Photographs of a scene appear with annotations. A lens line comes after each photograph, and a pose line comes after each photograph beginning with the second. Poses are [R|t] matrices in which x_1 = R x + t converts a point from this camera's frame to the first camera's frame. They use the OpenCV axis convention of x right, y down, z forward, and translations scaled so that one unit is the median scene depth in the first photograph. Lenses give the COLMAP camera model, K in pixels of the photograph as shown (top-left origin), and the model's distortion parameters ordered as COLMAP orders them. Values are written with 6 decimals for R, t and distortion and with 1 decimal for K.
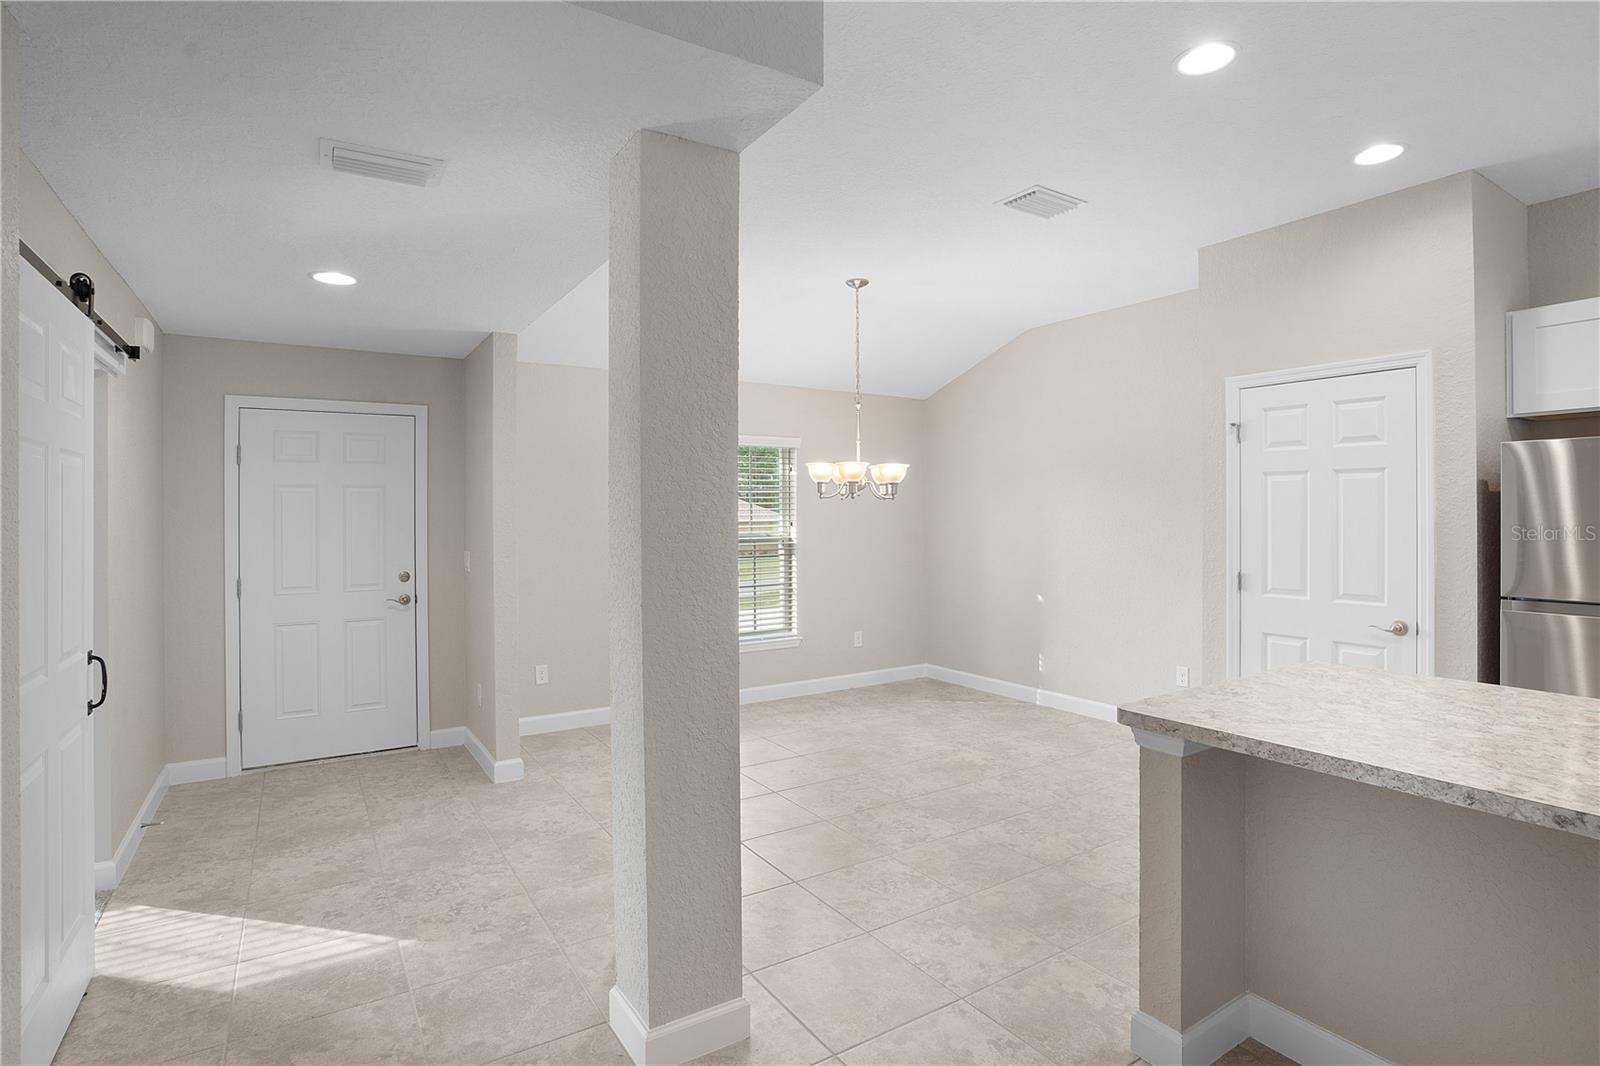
lens RADIAL K [[795.9, 0, 797.1], [0, 795.9, 514.7], [0, 0, 1]] dist [-0.071233, 0.028387]
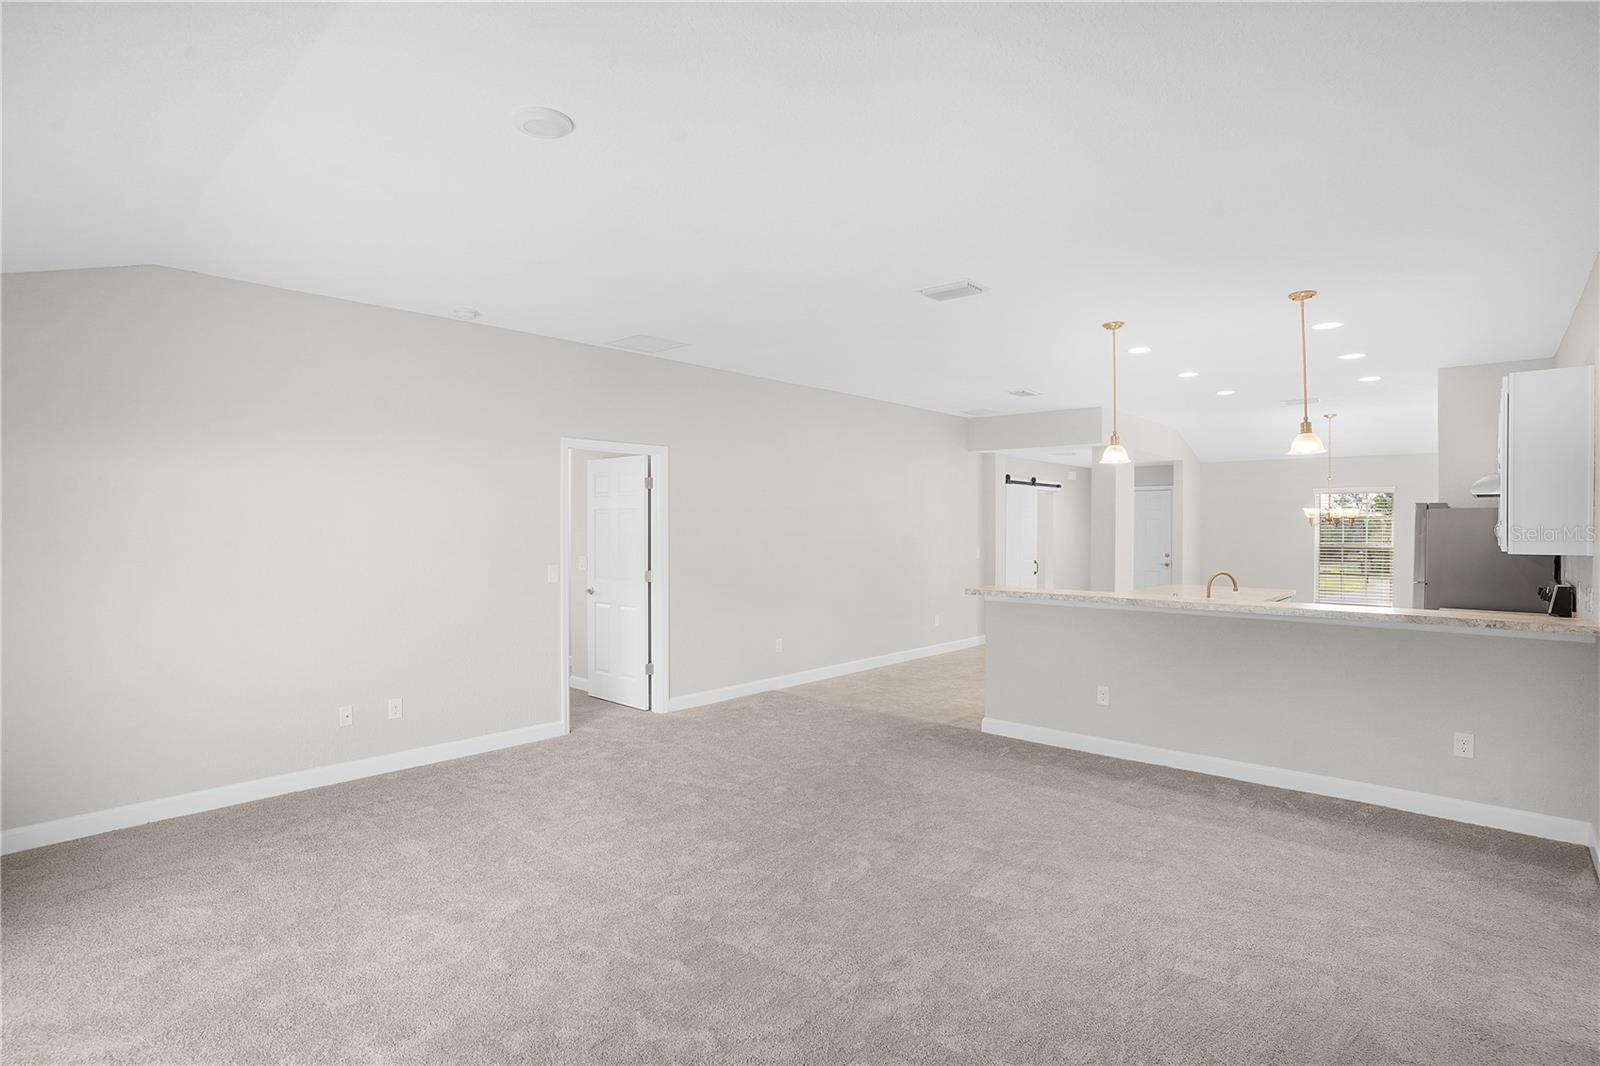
lens RADIAL K [[795.9, 0, 799.2], [0, 795.9, 523.9], [0, 0, 1]] dist [-0.071233, 0.028387]
pose [[0.266642, 0.006758, -0.963772, 2.210290], [-0.005862, 0.999968, 0.005390, -0.037185], [0.963778, 0.004212, 0.266673, -1.095826]]
